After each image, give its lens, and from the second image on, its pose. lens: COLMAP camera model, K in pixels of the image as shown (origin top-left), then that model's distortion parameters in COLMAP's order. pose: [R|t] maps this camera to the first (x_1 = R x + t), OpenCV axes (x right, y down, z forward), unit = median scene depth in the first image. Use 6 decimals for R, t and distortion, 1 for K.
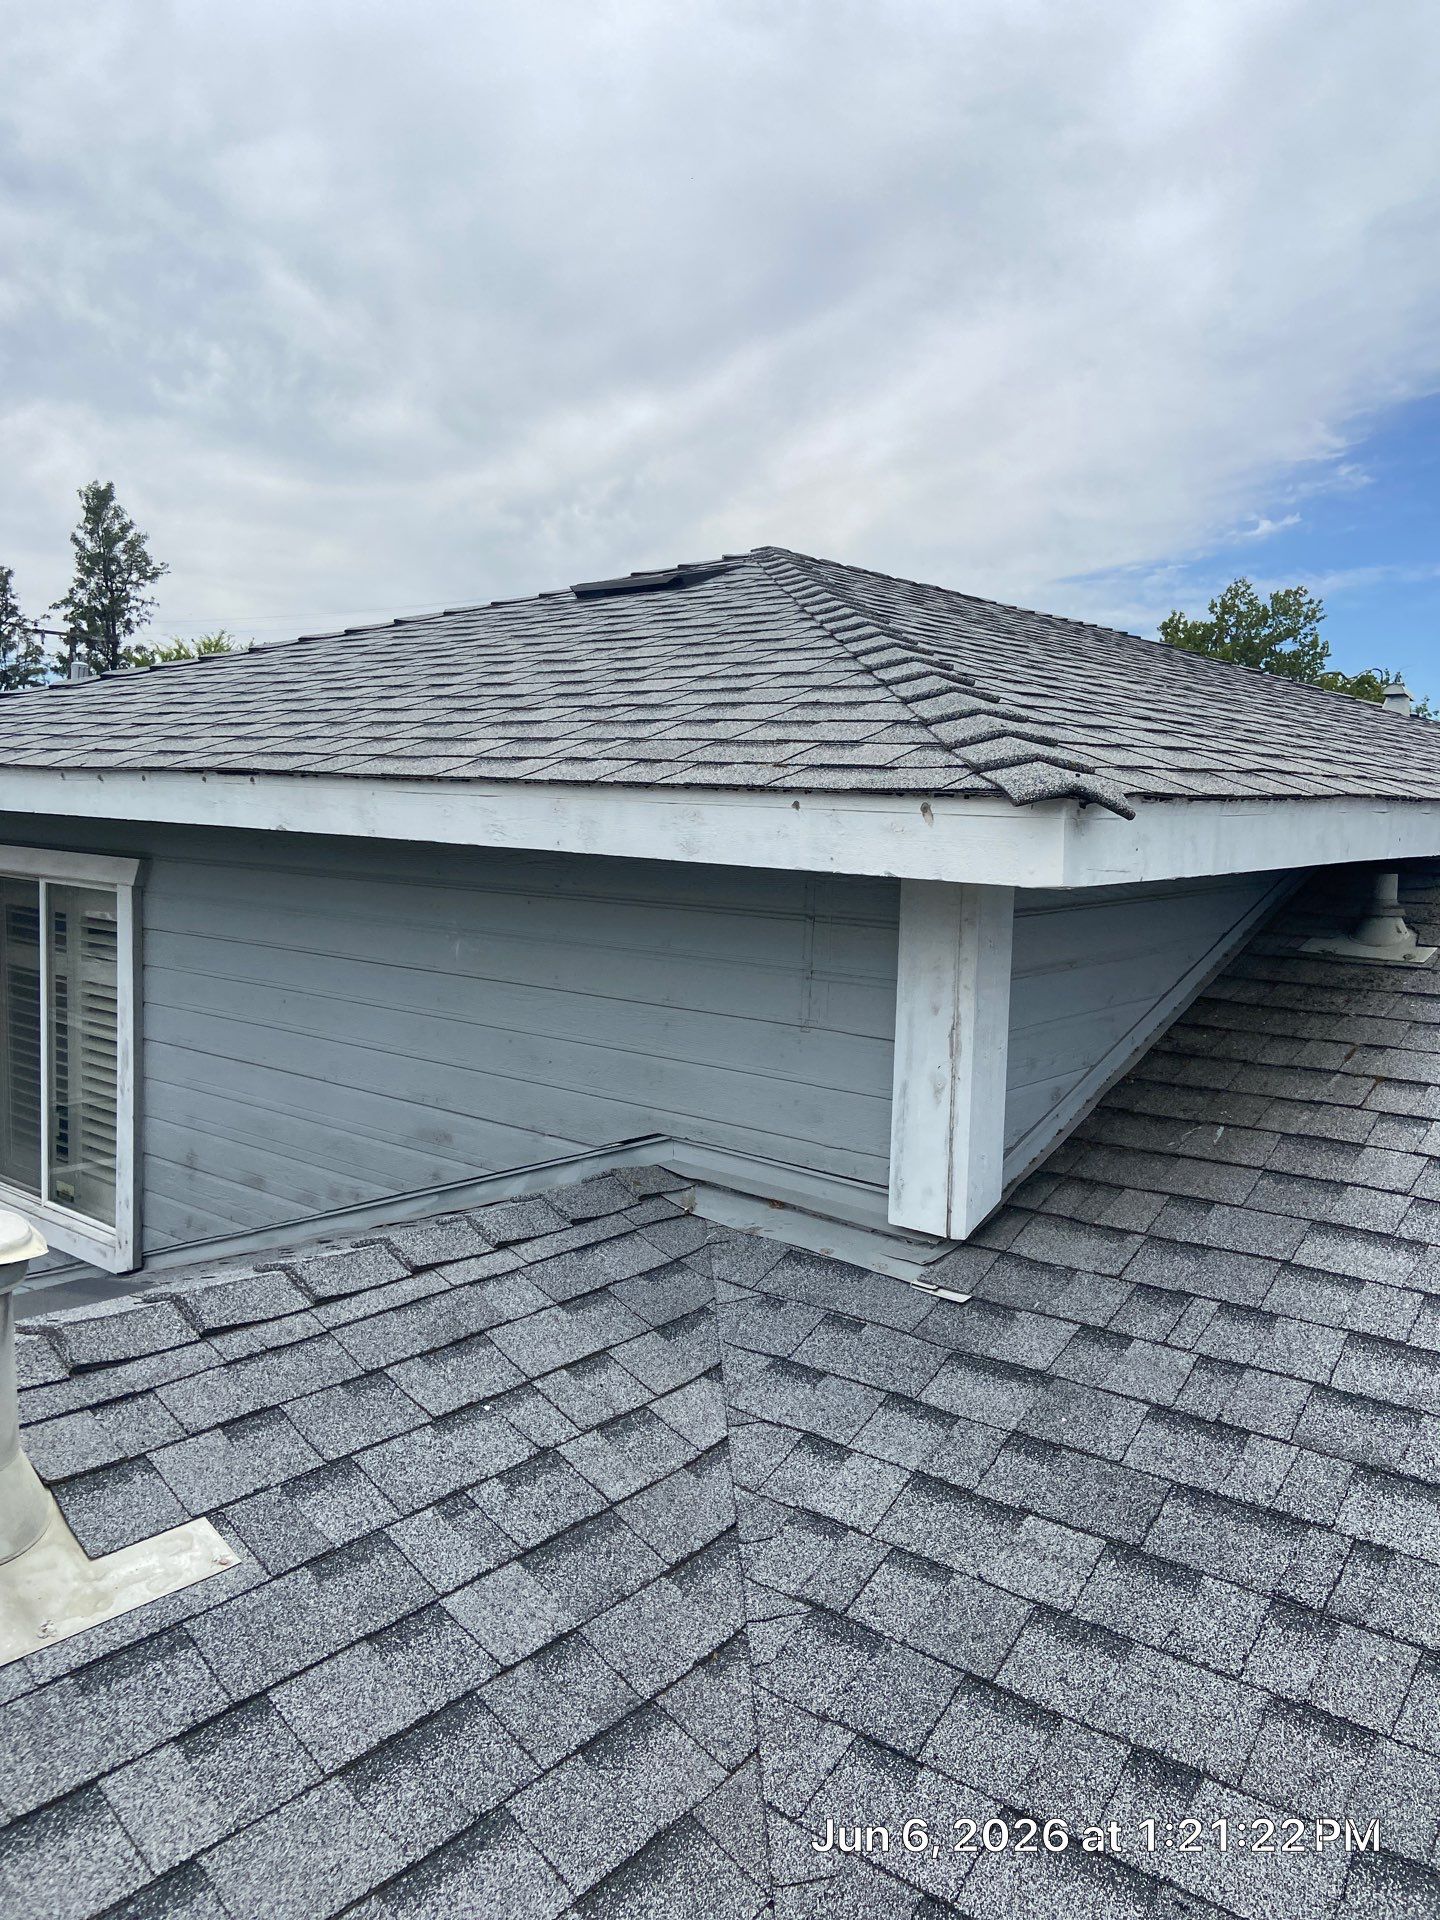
lens RADIAL K [[1440.7, 0, 729.4], [0, 1440.7, 939.3], [0, 0, 1]] dist [0.135779, -0.172980]
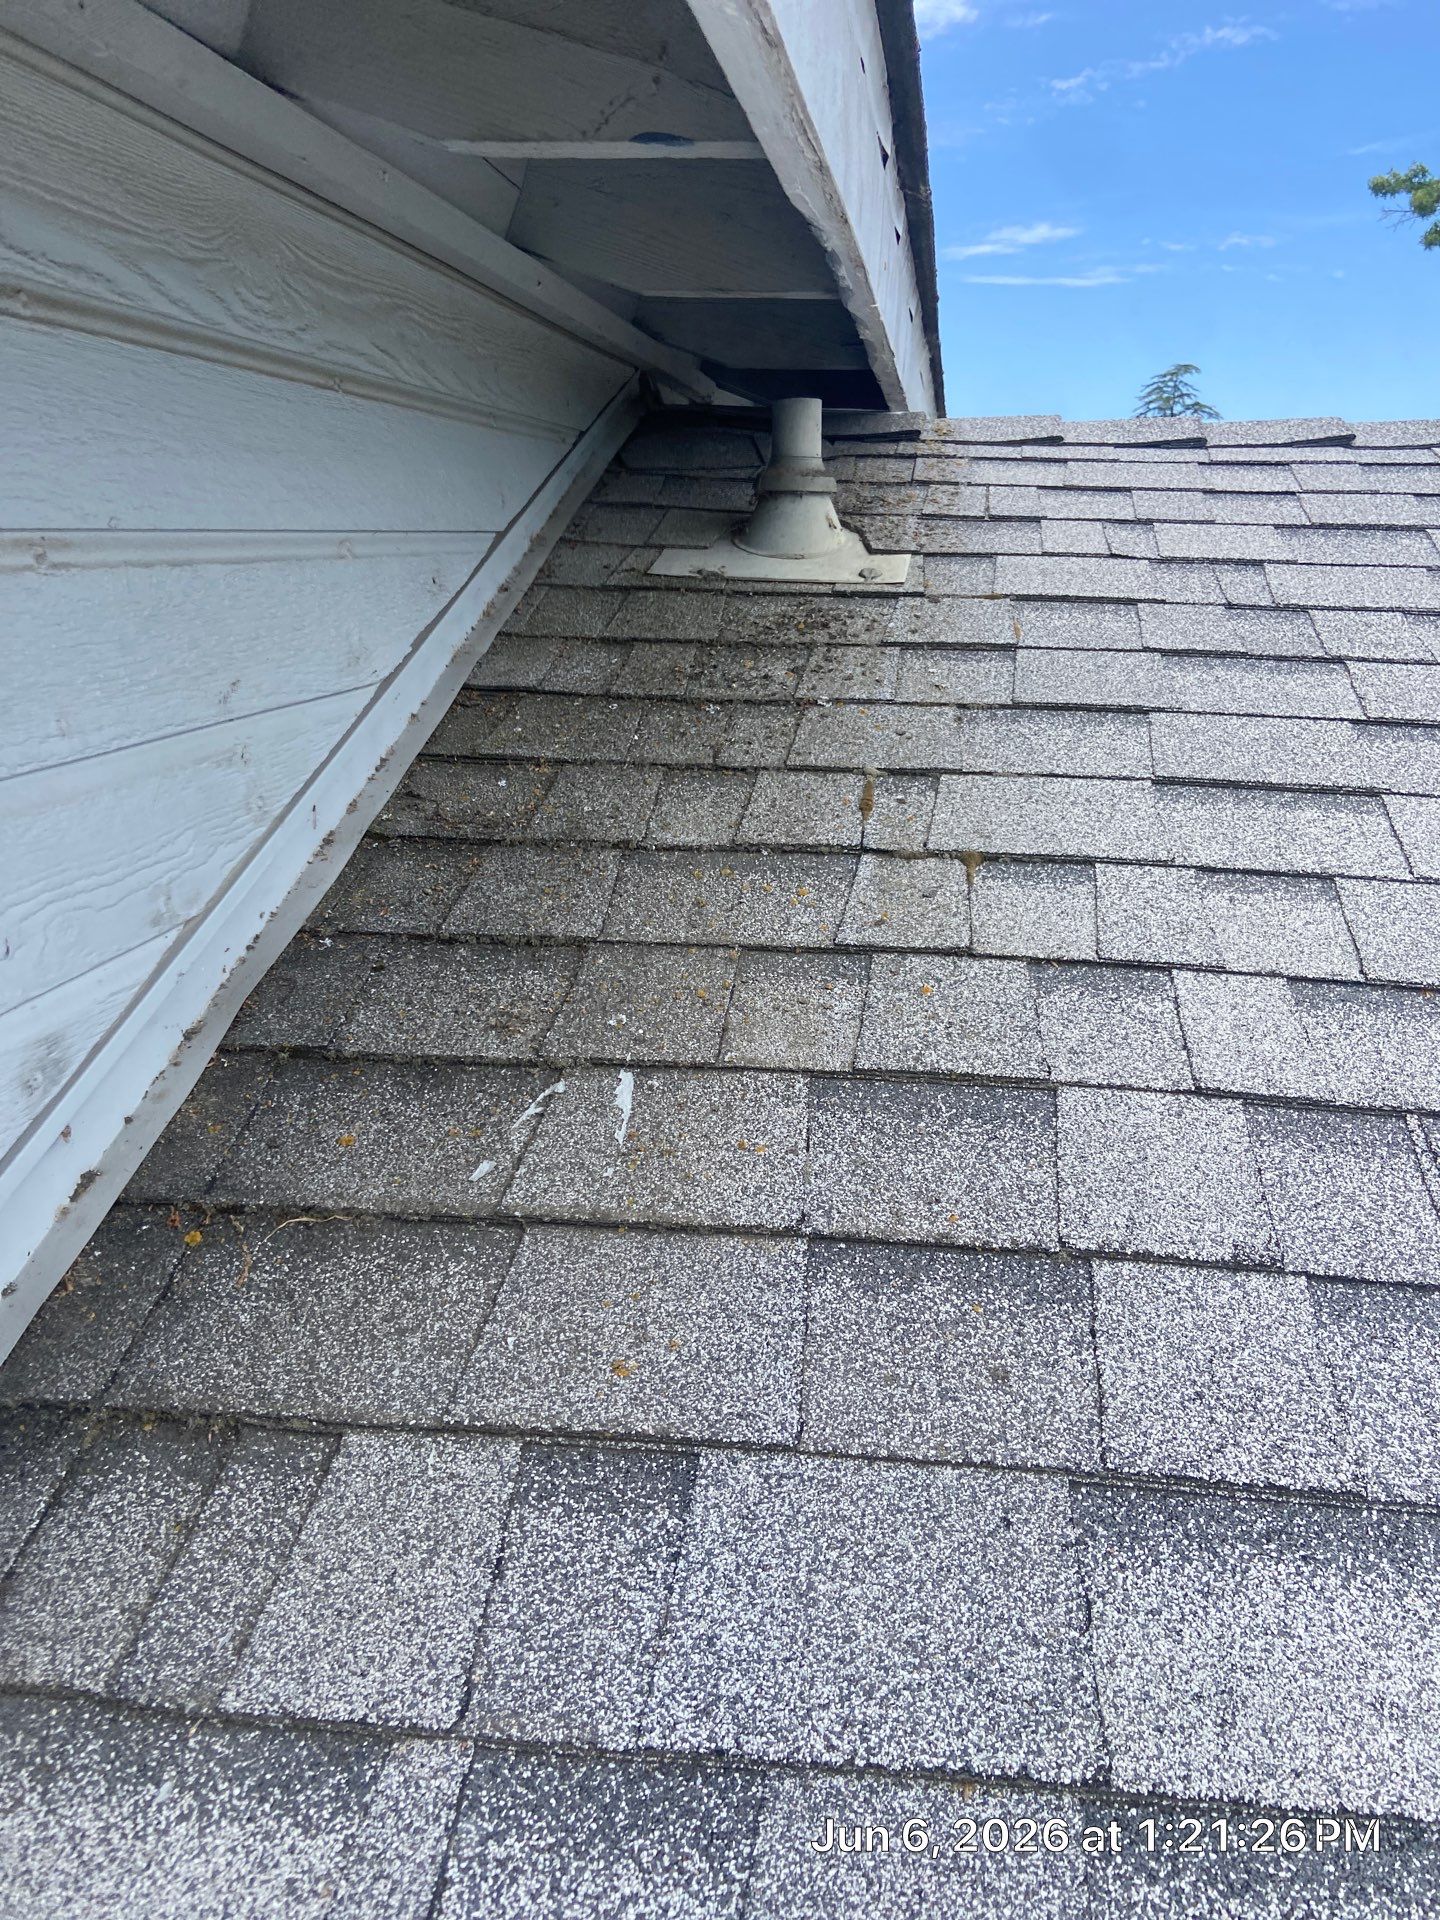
lens RADIAL K [[1440.7, 0, 729.4], [0, 1440.7, 939.3], [0, 0, 1]] dist [0.135779, -0.172980]
pose [[0.850052, -0.144824, 0.506396, 0.188440], [0.052346, 0.979924, 0.192378, 0.038487], [-0.524090, -0.137024, 0.840567, 0.679310]]
